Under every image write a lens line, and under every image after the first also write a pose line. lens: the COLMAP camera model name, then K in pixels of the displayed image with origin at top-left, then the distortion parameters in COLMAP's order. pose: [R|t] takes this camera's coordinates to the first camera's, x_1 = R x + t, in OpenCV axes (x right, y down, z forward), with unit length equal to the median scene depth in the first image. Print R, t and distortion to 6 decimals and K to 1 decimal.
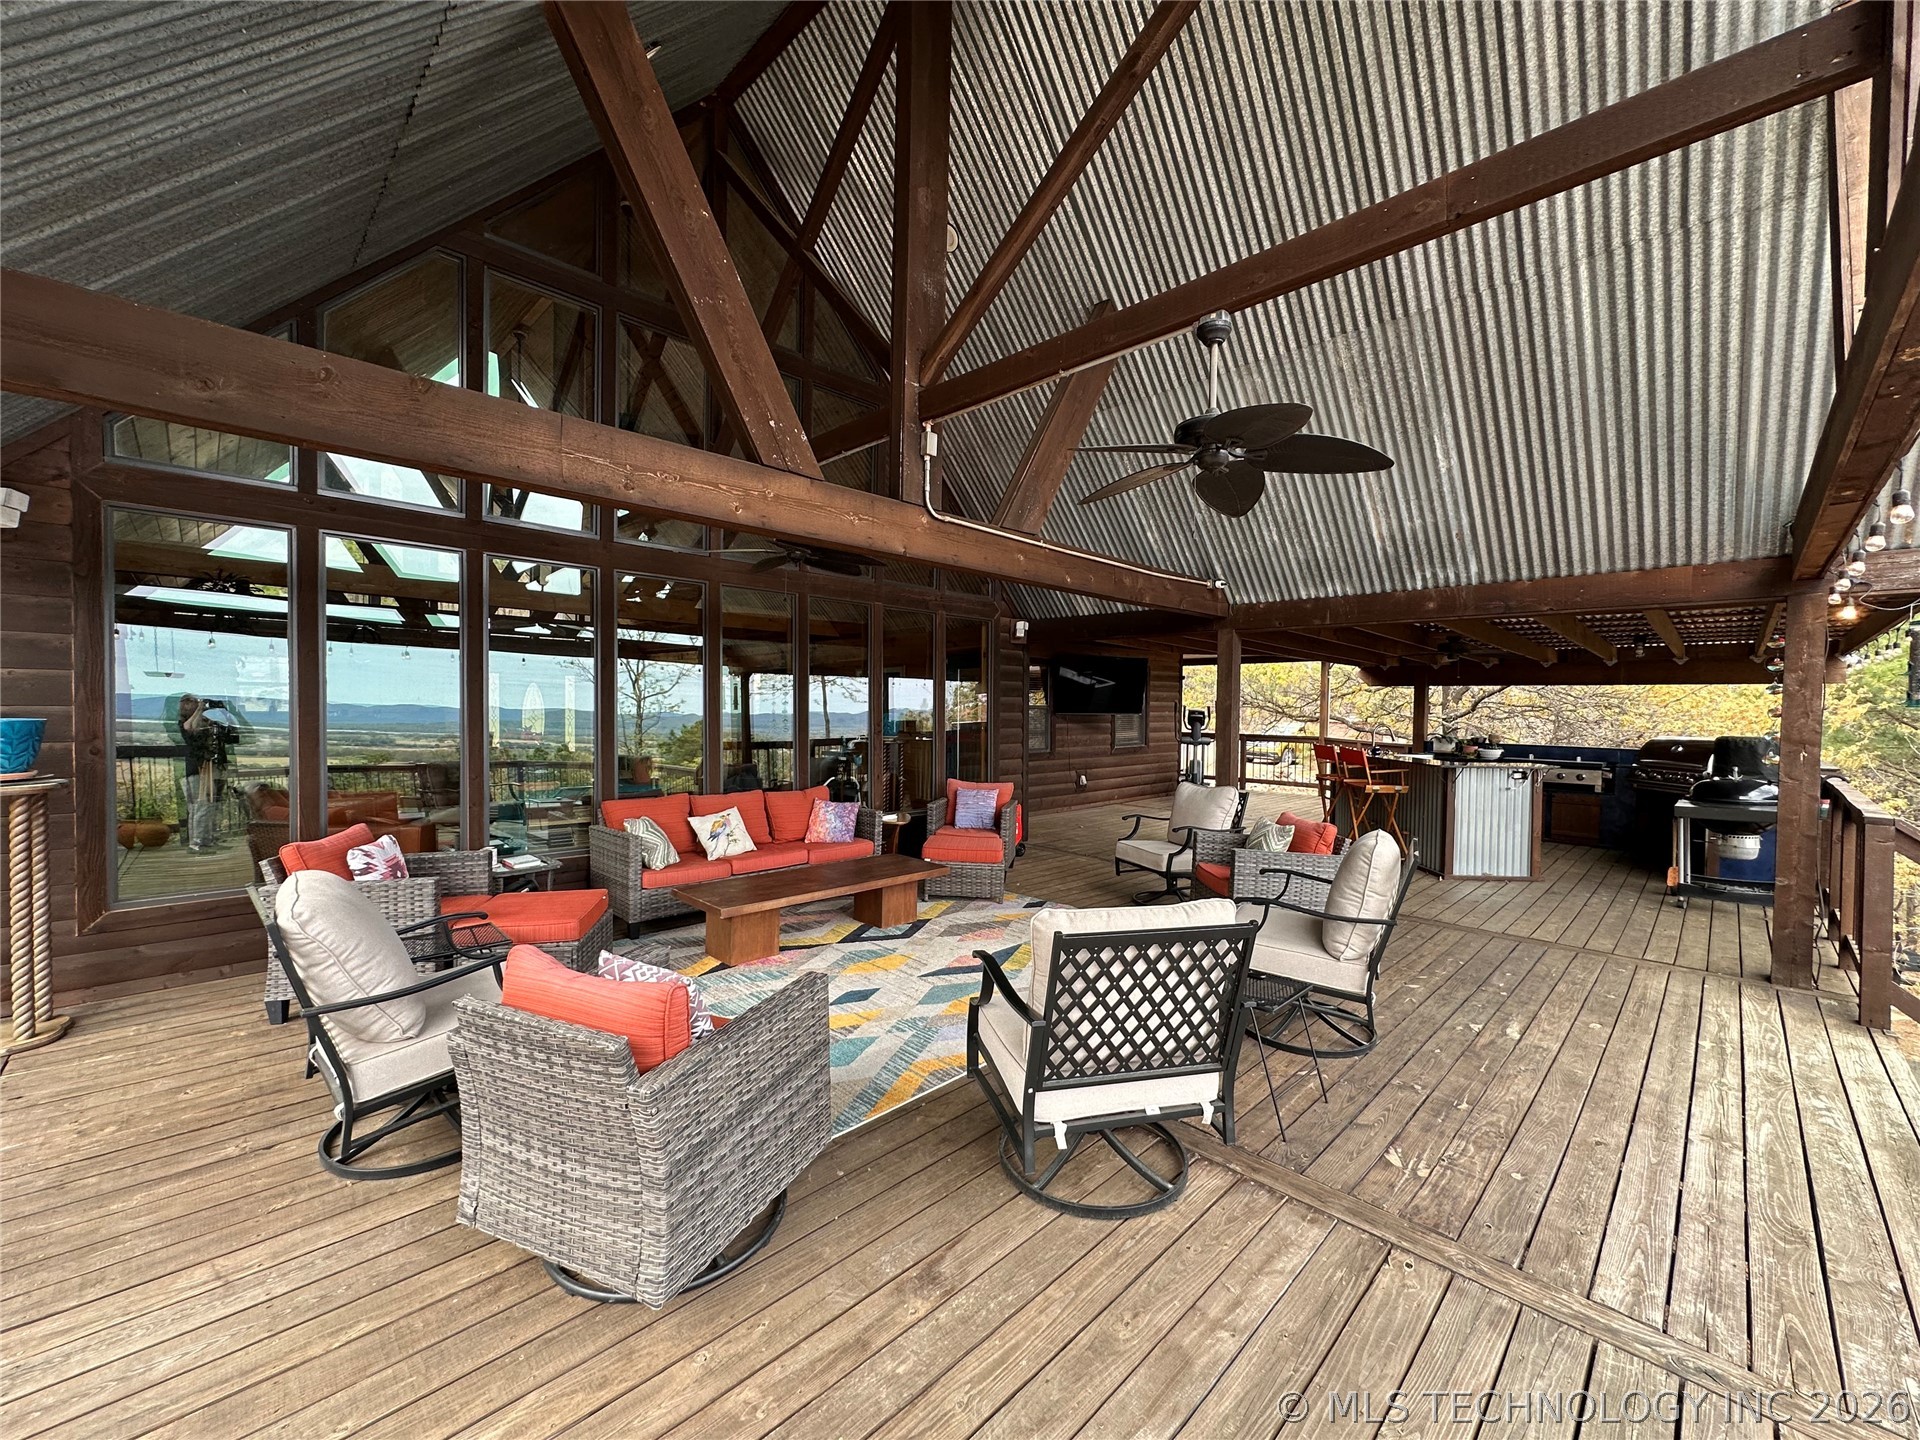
lens RADIAL K [[771.8, 0, 960.7], [0, 771.8, 723.1], [0, 0, 1]] dist [-0.000425, -0.000259]
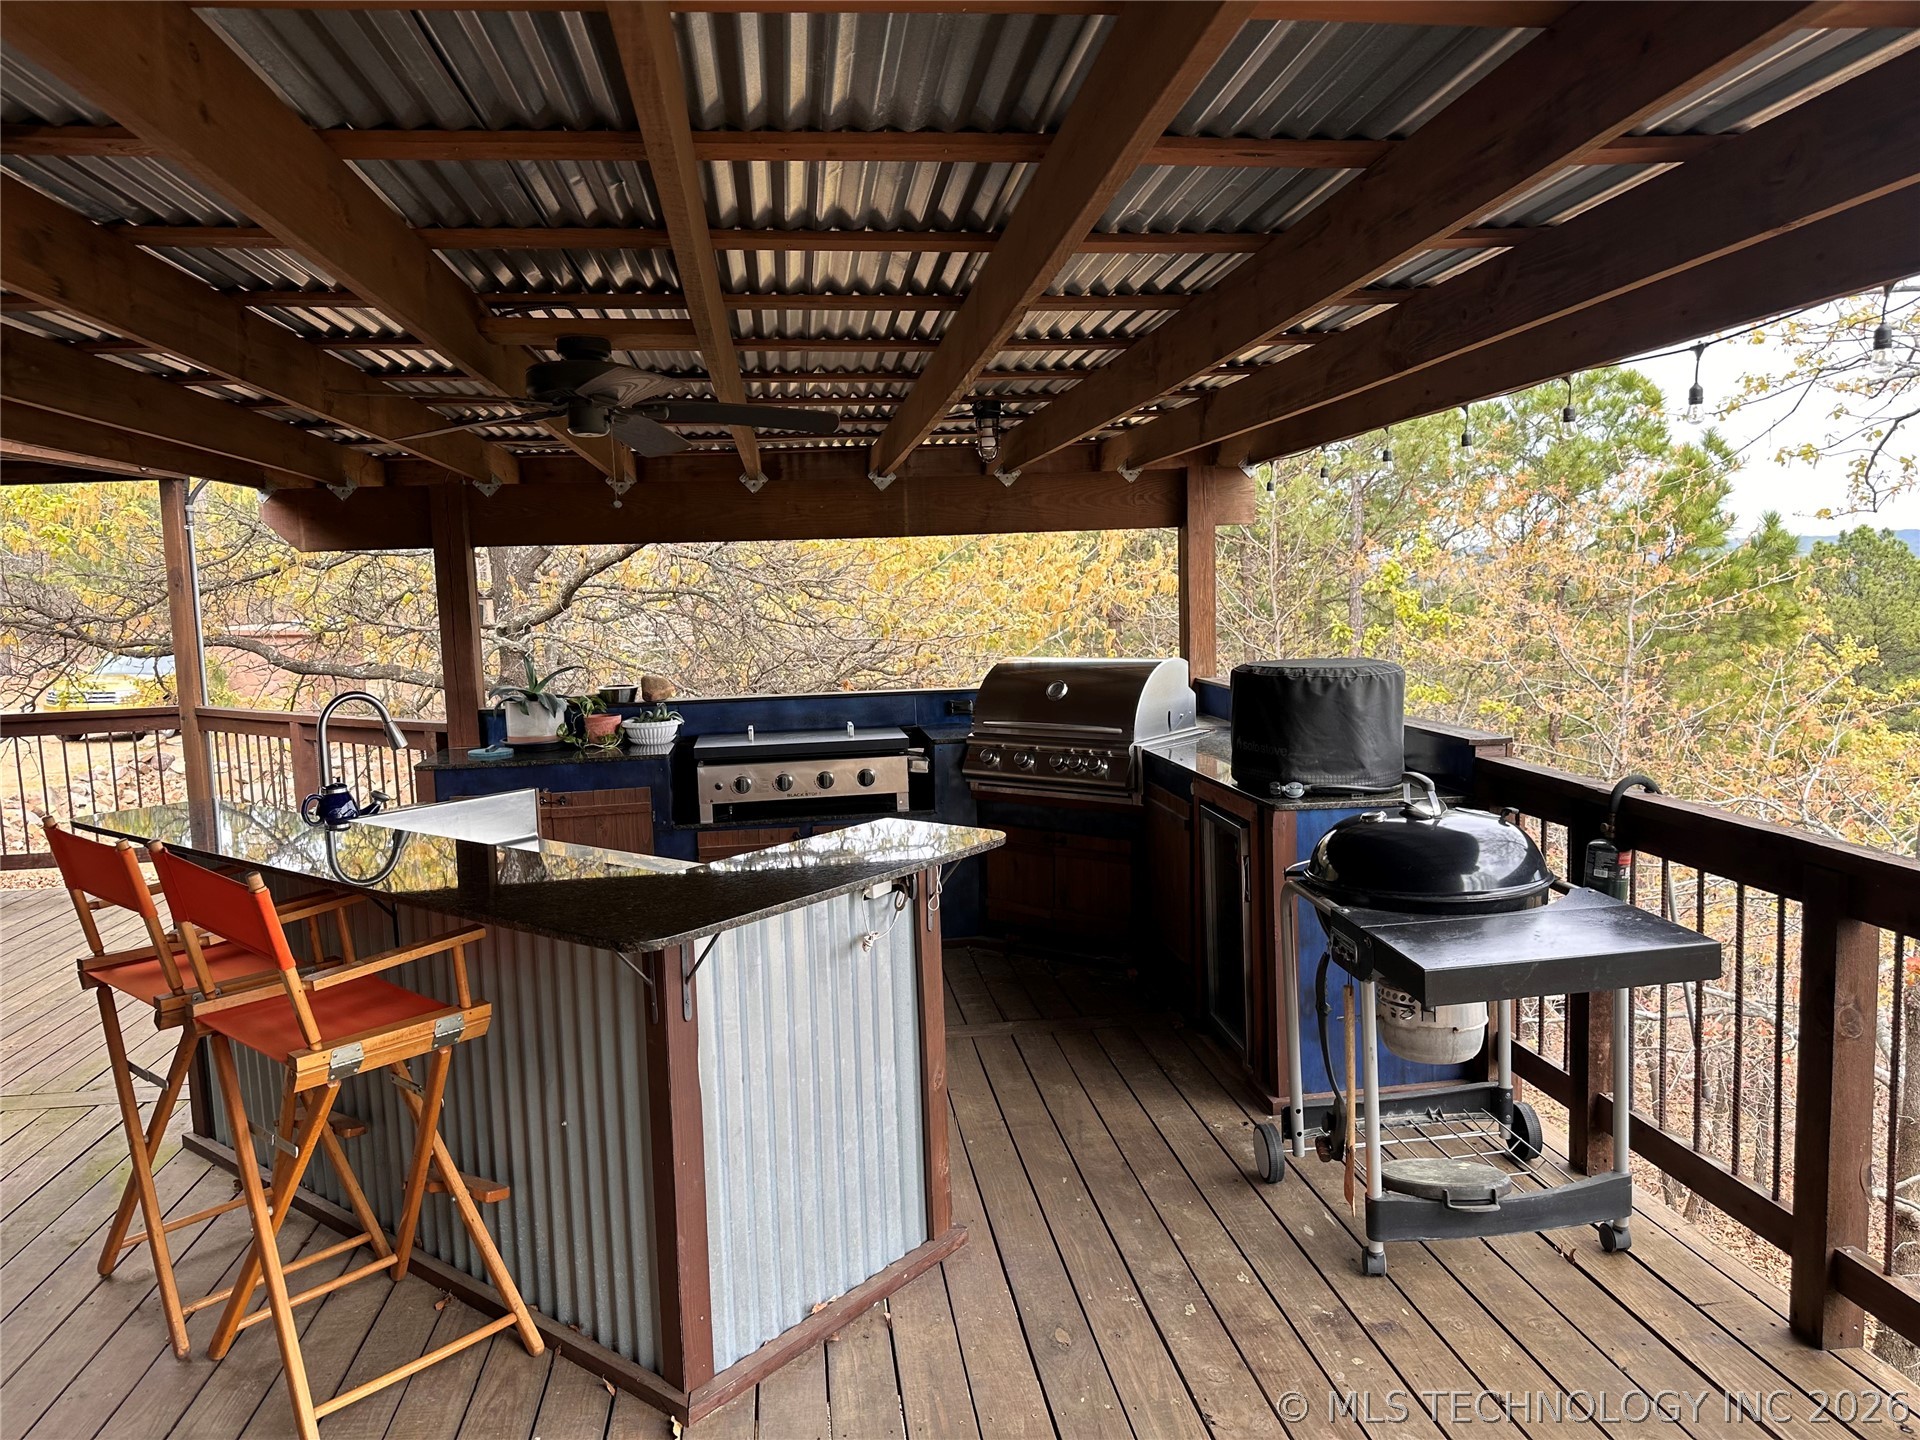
lens RADIAL K [[1340.5, 0, 960.0], [0, 1340.5, 720.0], [0, 0, 1]] dist [0.150302, -0.275540]
pose [[0.610201, -0.119725, 0.783148, 0.514076], [0.063071, 0.992719, 0.102620, -0.041013], [-0.789732, -0.013225, 0.613309, 0.919265]]
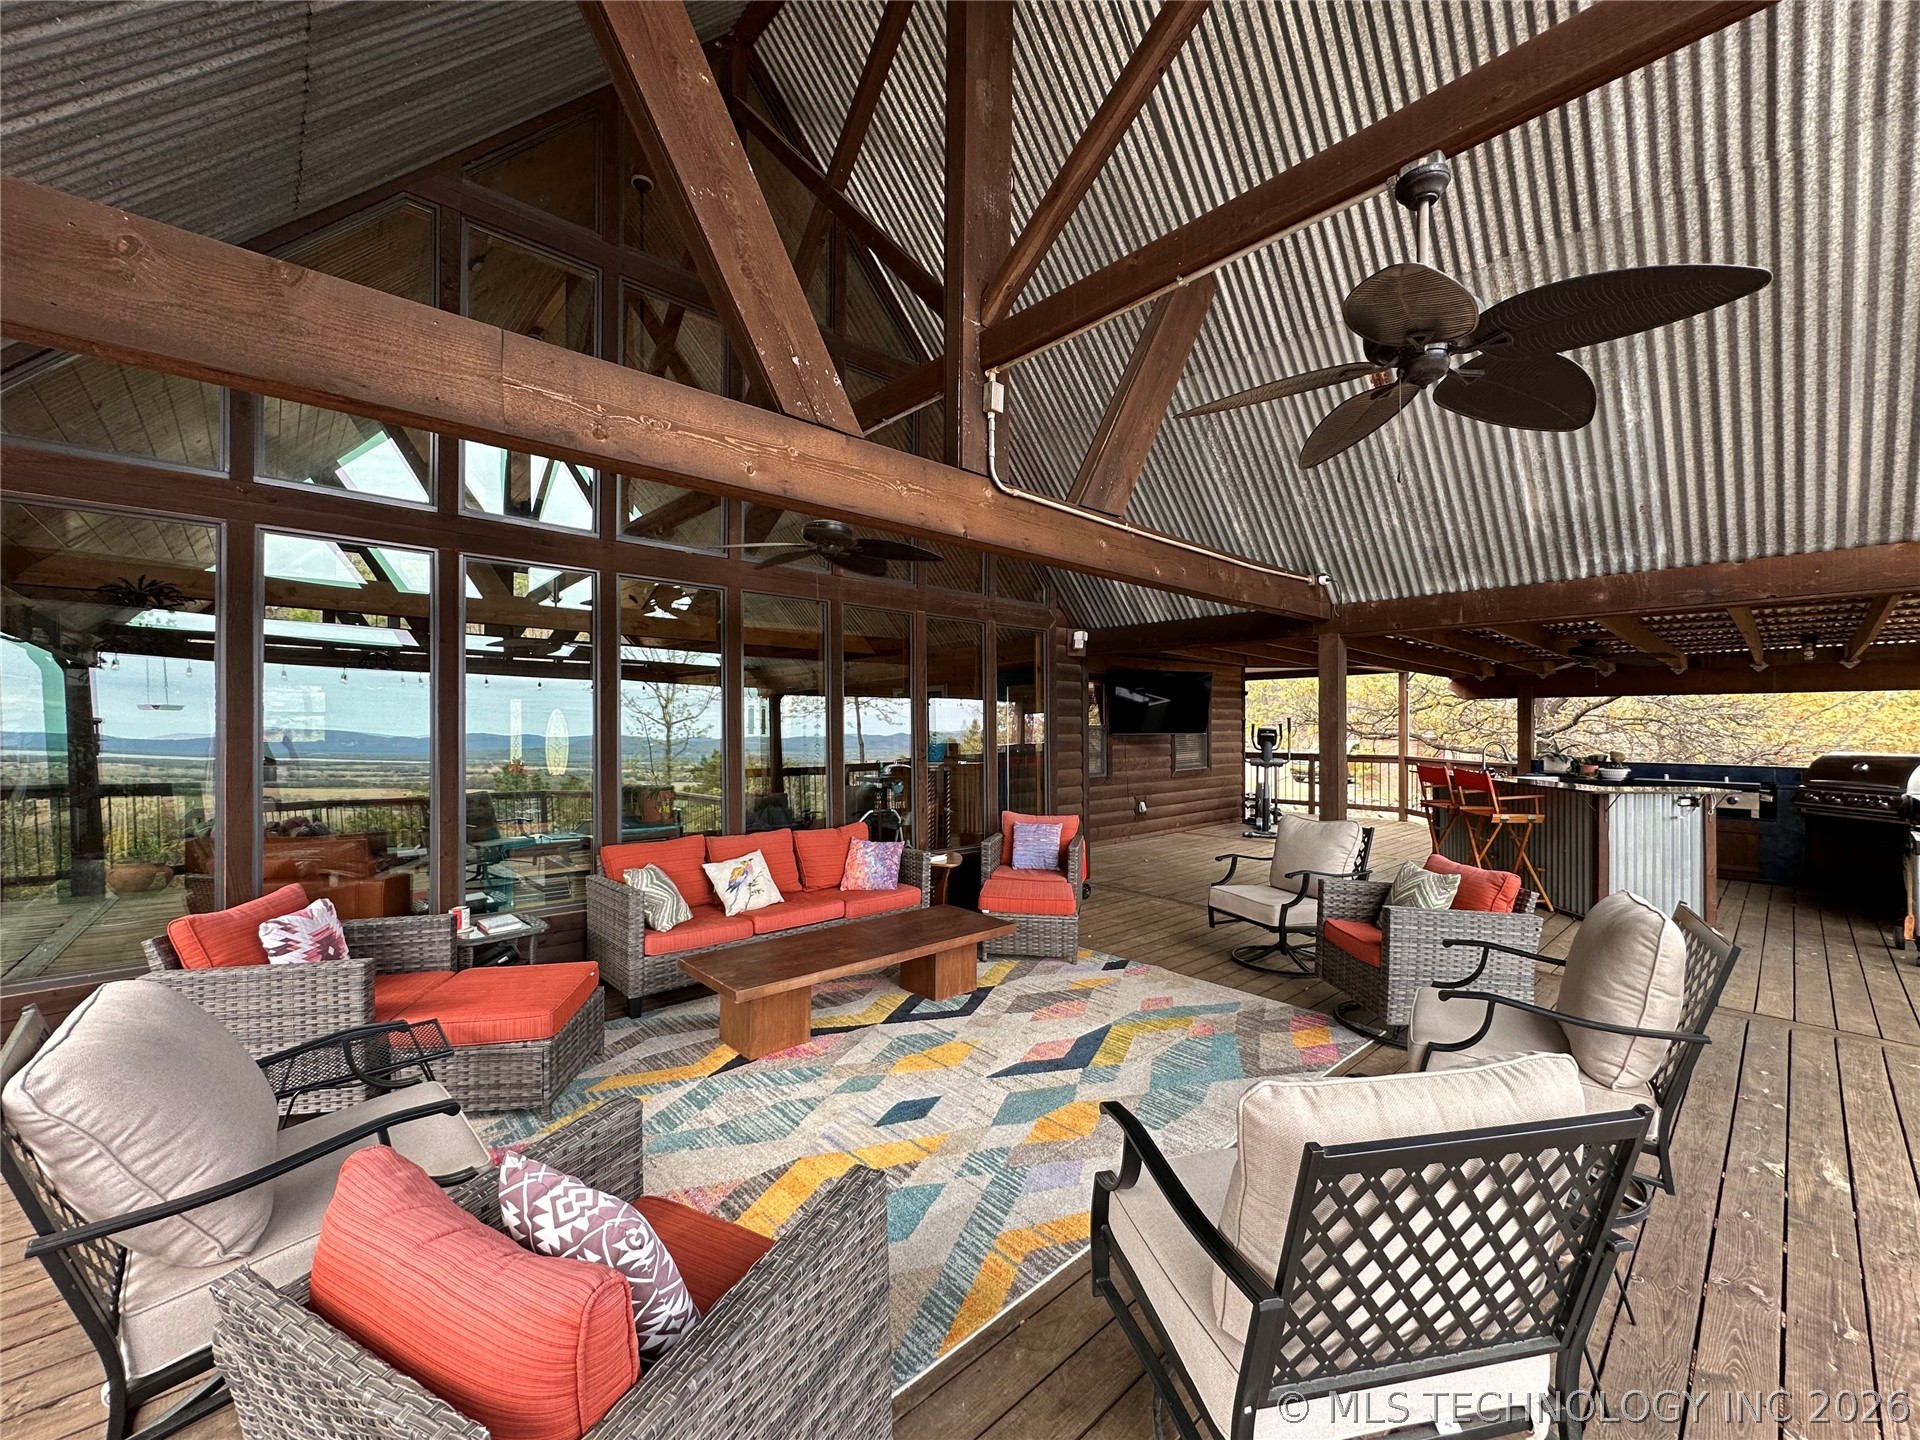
lens RADIAL K [[771.8, 0, 960.7], [0, 771.8, 723.1], [0, 0, 1]] dist [-0.000425, -0.000259]
pose [[0.999091, -0.013087, -0.040566, -0.036850], [0.011986, 0.999556, -0.027271, -0.005359], [0.040905, 0.026760, 0.998805, 0.169883]]
